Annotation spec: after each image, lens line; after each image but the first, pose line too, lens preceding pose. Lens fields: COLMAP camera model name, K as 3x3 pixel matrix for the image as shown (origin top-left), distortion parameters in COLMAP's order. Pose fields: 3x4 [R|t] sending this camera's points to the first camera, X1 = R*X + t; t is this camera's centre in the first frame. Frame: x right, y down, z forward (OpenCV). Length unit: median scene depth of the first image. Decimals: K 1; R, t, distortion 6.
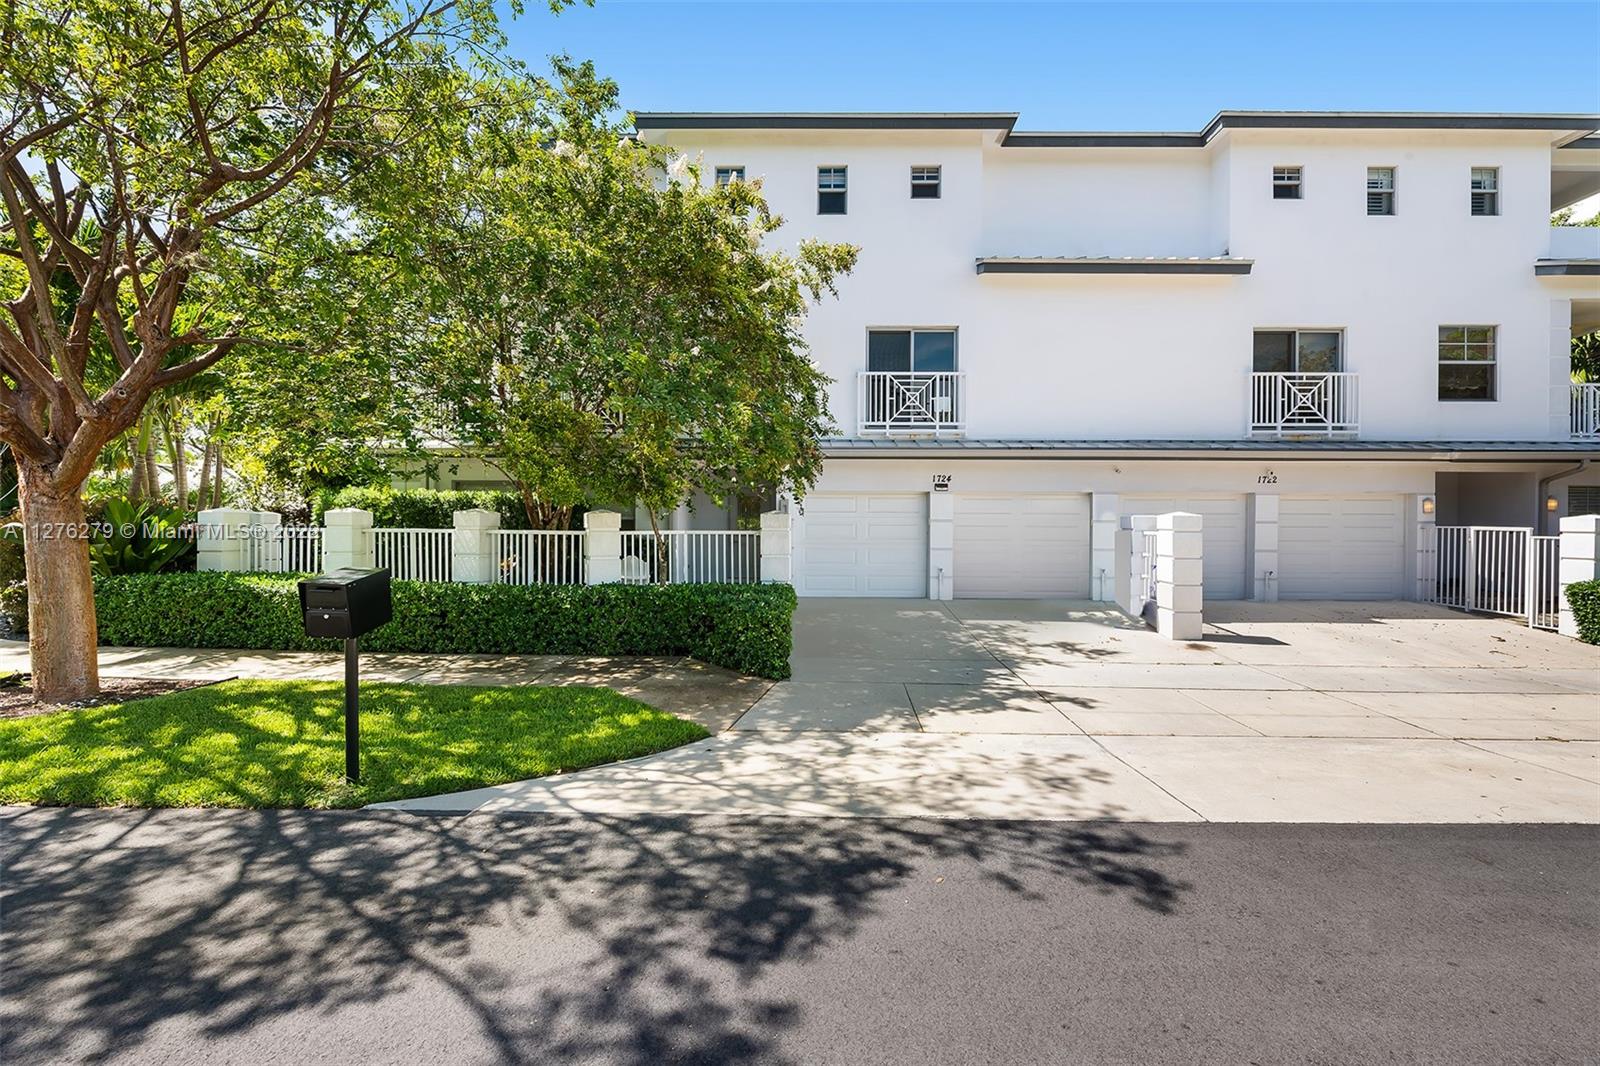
lens RADIAL K [[638.1, 0, 855.0], [0, 638.1, 533.2], [0, 0, 1]] dist [-0.000789, -0.000027]
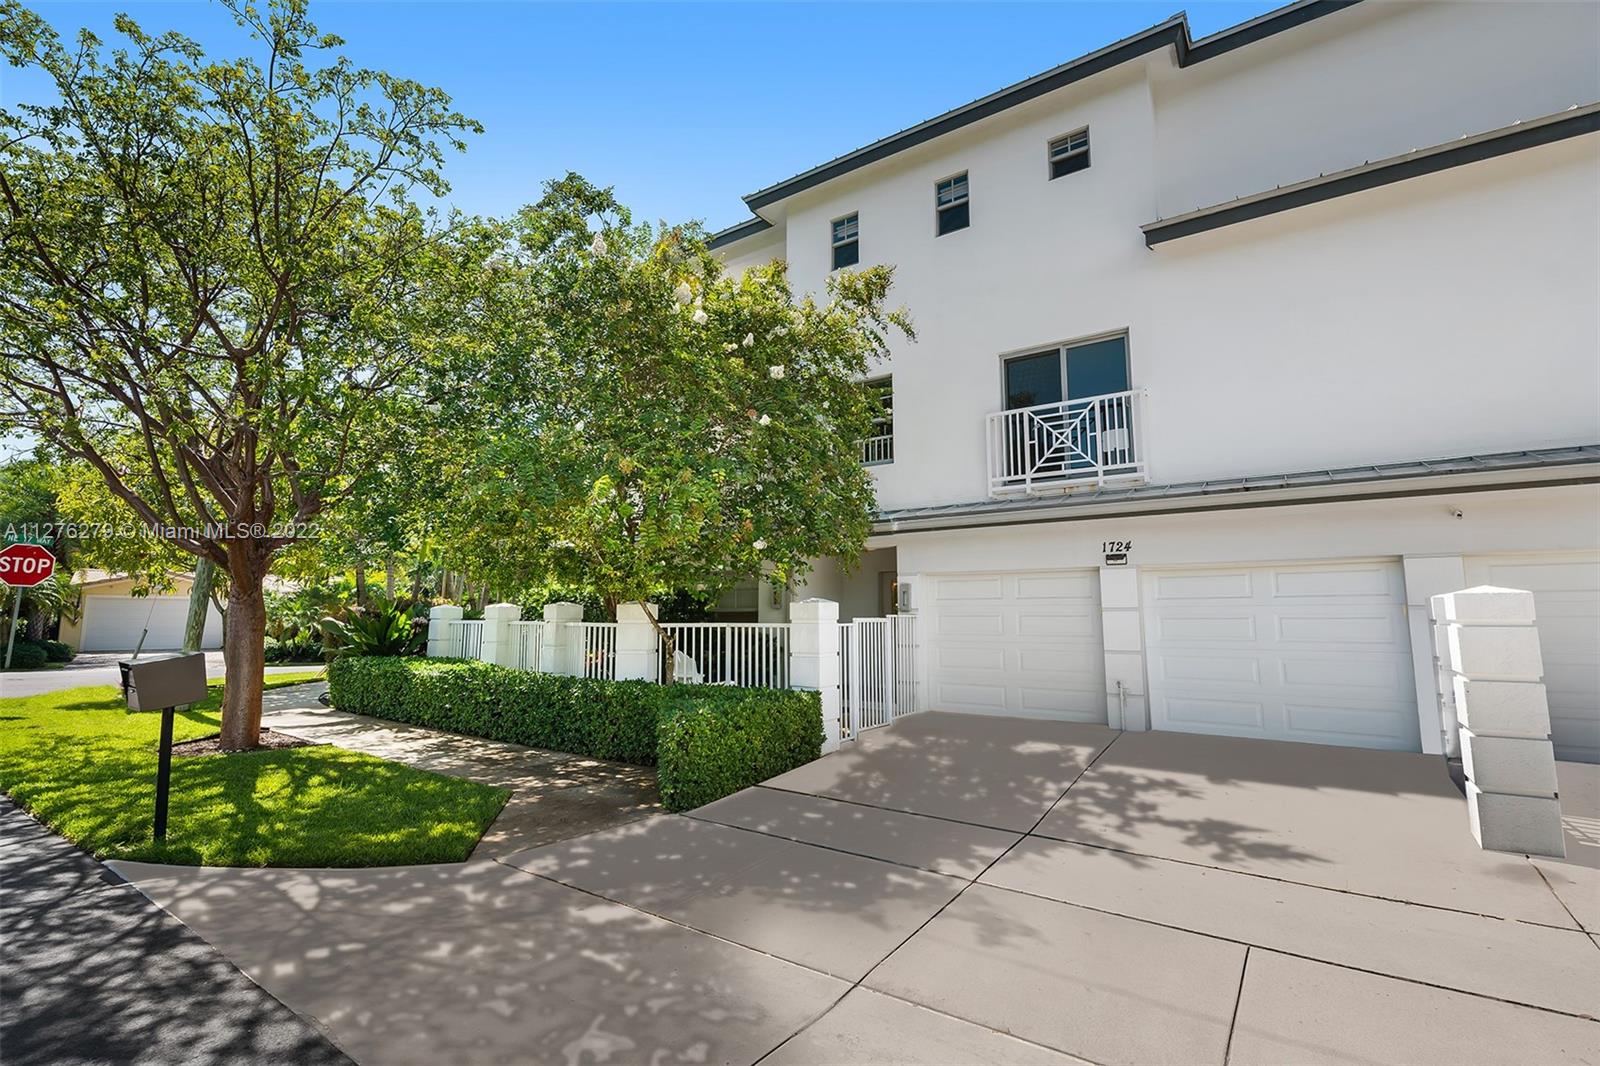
lens RADIAL K [[734.9, 0, 802.5], [0, 734.9, 529.3], [0, 0, 1]] dist [-0.003834, -0.003866]
pose [[0.820541, -0.073092, -0.566895, 0.373109], [-0.003427, 0.991143, -0.132752, 0.001570], [0.571577, 0.110871, 0.813023, 0.207029]]
